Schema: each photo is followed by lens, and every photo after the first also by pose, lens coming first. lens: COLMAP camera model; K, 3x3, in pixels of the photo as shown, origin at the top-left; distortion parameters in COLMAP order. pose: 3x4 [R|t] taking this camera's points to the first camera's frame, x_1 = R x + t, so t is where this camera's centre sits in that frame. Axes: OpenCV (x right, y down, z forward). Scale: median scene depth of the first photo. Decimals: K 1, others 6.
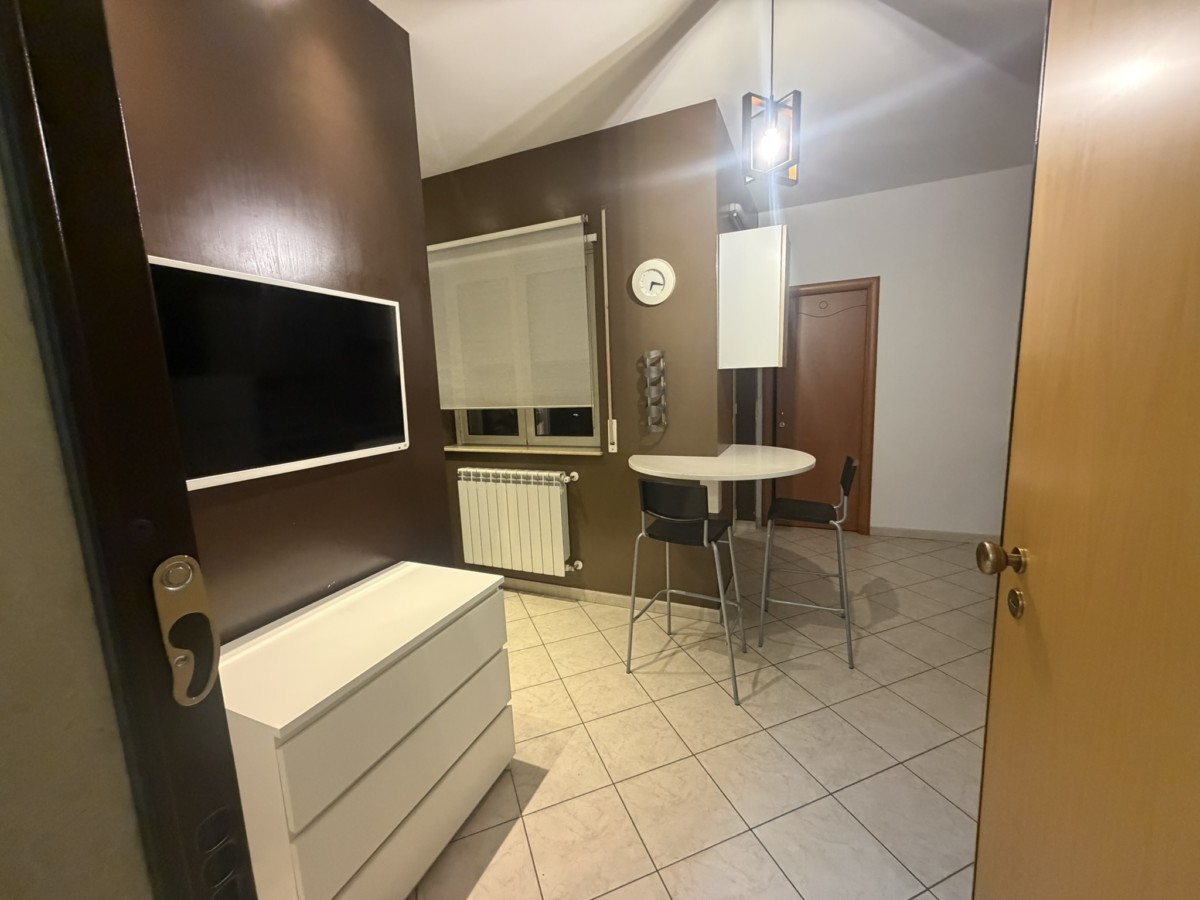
lens RADIAL K [[476.9, 0, 594.1], [0, 476.9, 446.4], [0, 0, 1]] dist [0.000364, -0.000740]
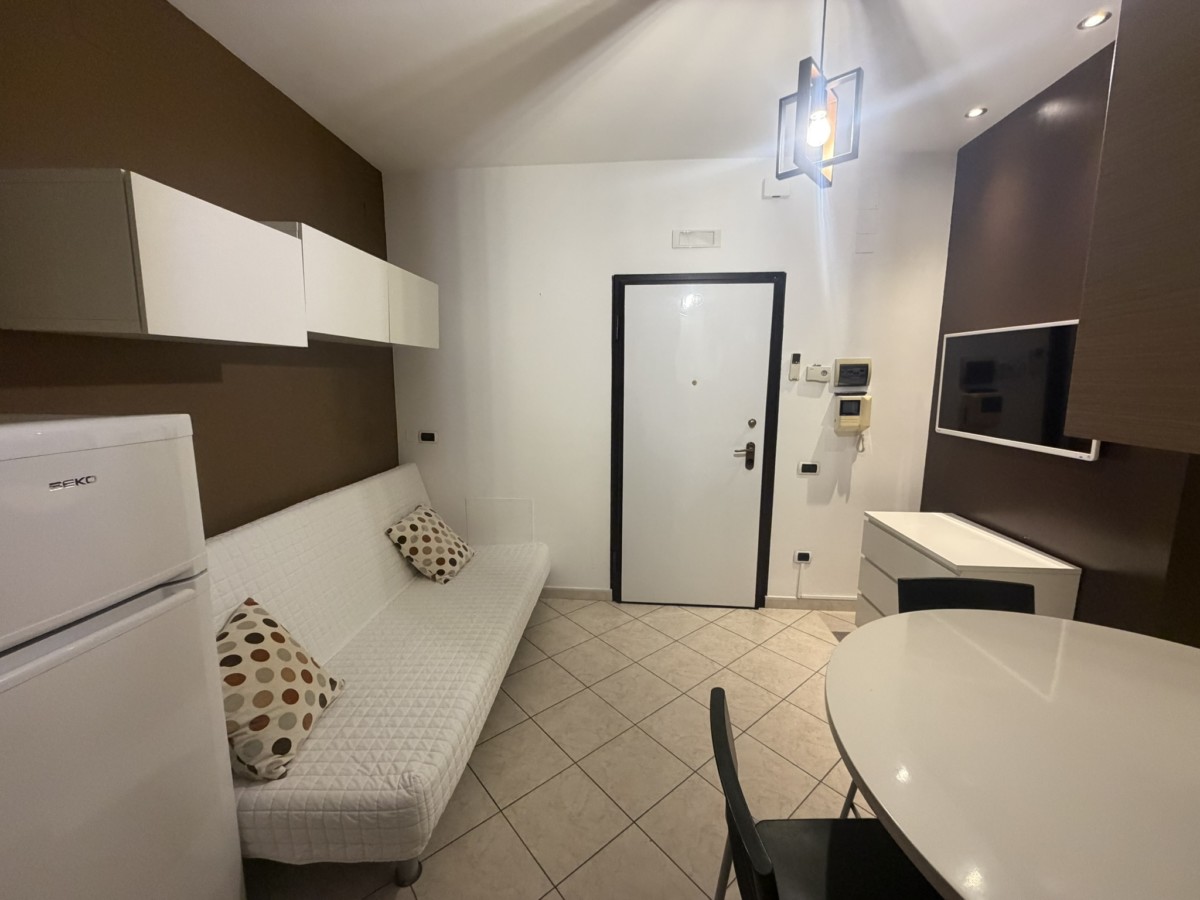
lens RADIAL K [[476.9, 0, 594.4], [0, 476.9, 450.3], [0, 0, 1]] dist [0.000364, -0.000740]
pose [[-0.943281, 0.089605, -0.319674, 0.588008], [-0.012207, 0.952876, 0.303114, -0.198369], [0.331770, 0.289824, -0.897736, 0.991858]]
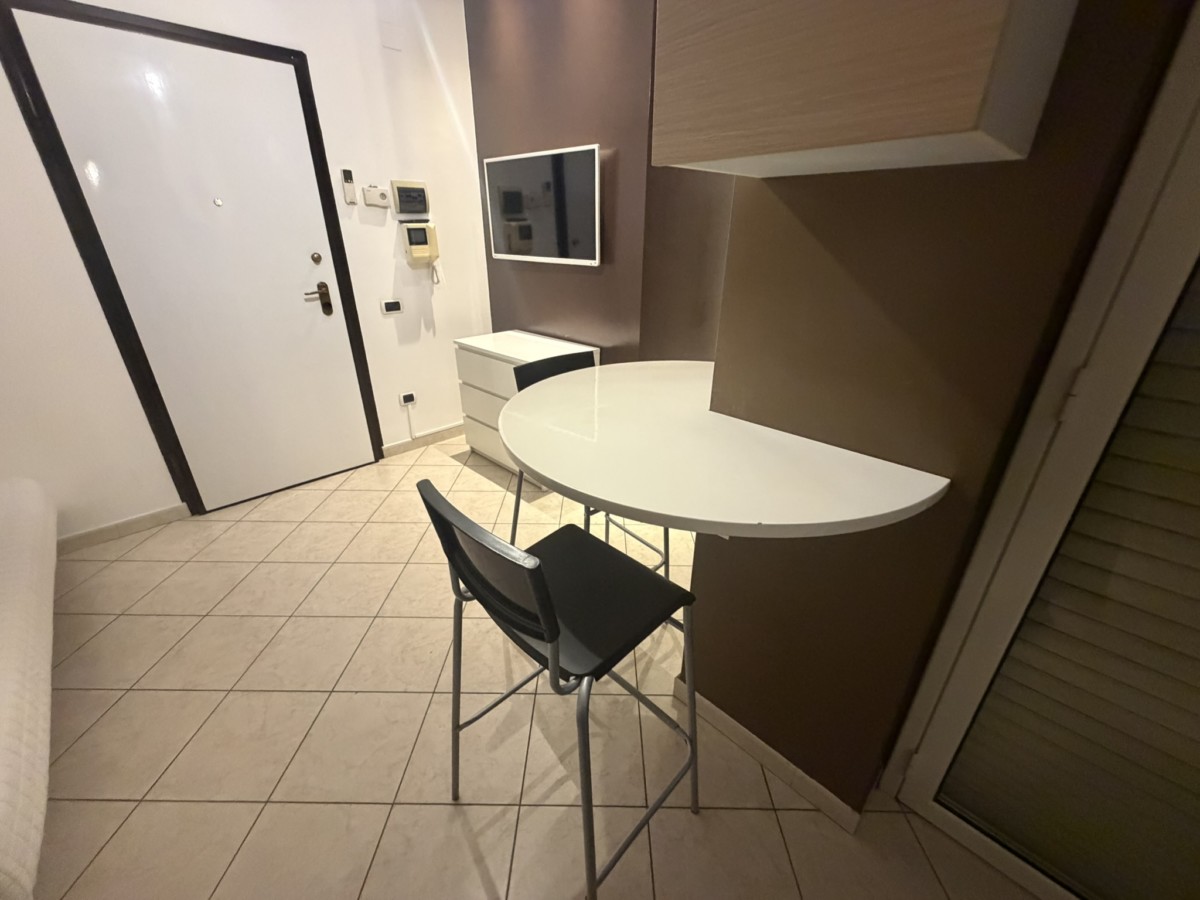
lens RADIAL K [[476.9, 0, 595.2], [0, 476.9, 450.2], [0, 0, 1]] dist [0.000364, -0.000740]
pose [[-0.358854, 0.423945, -0.831562, 0.626087], [-0.128152, 0.860086, 0.493790, -0.139190], [0.924554, 0.283765, -0.254316, 0.957646]]
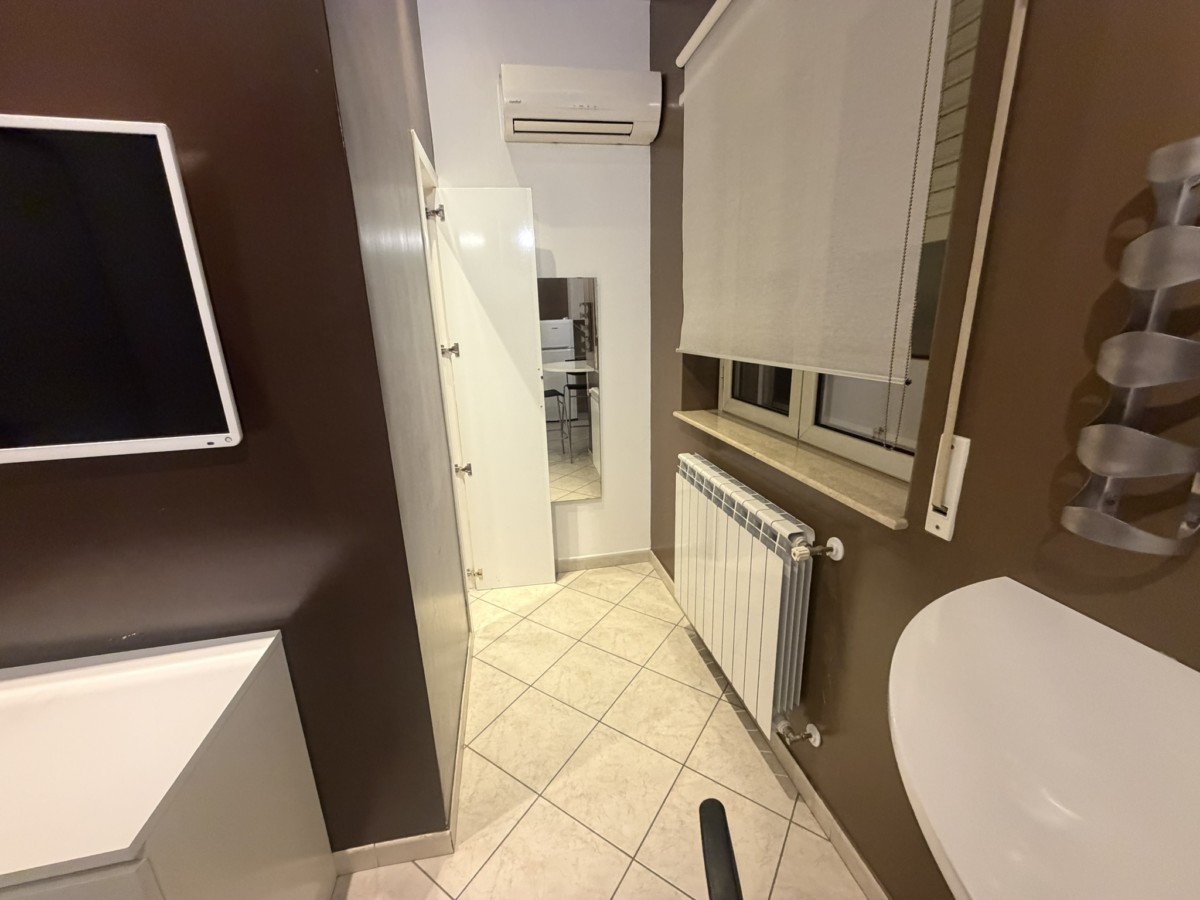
lens RADIAL K [[476.9, 0, 594.8], [0, 476.9, 447.9], [0, 0, 1]] dist [0.000364, -0.000740]
pose [[0.580274, 0.233271, -0.780299, 0.142848], [-0.103398, 0.971451, 0.213523, -0.089858], [0.807831, -0.043220, 0.587828, 0.645253]]
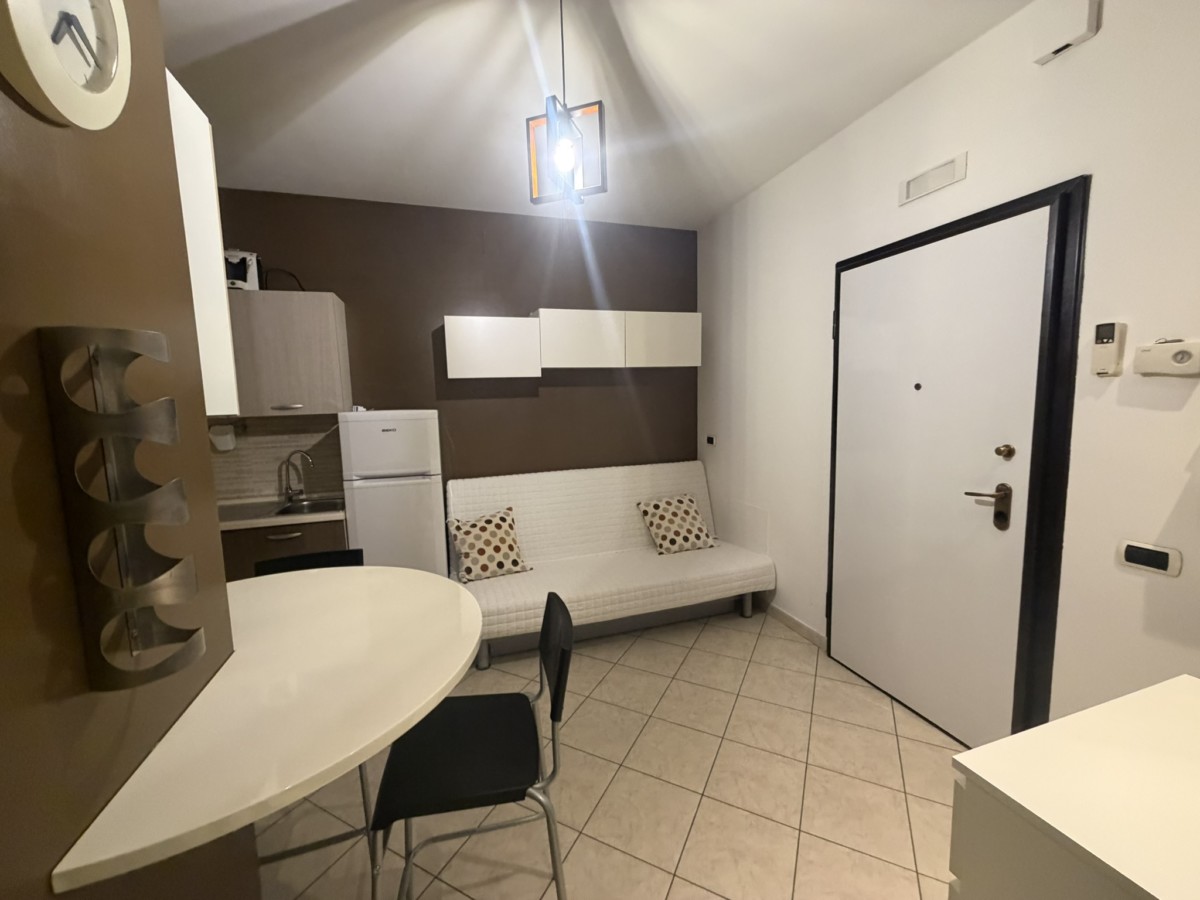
lens RADIAL K [[476.9, 0, 596.3], [0, 476.9, 449.0], [0, 0, 1]] dist [0.000364, -0.000740]
pose [[-0.669875, -0.018782, 0.742236, -0.186730], [0.164988, 0.970921, 0.173471, -0.140352], [-0.723910, 0.238664, -0.647297, 0.934410]]
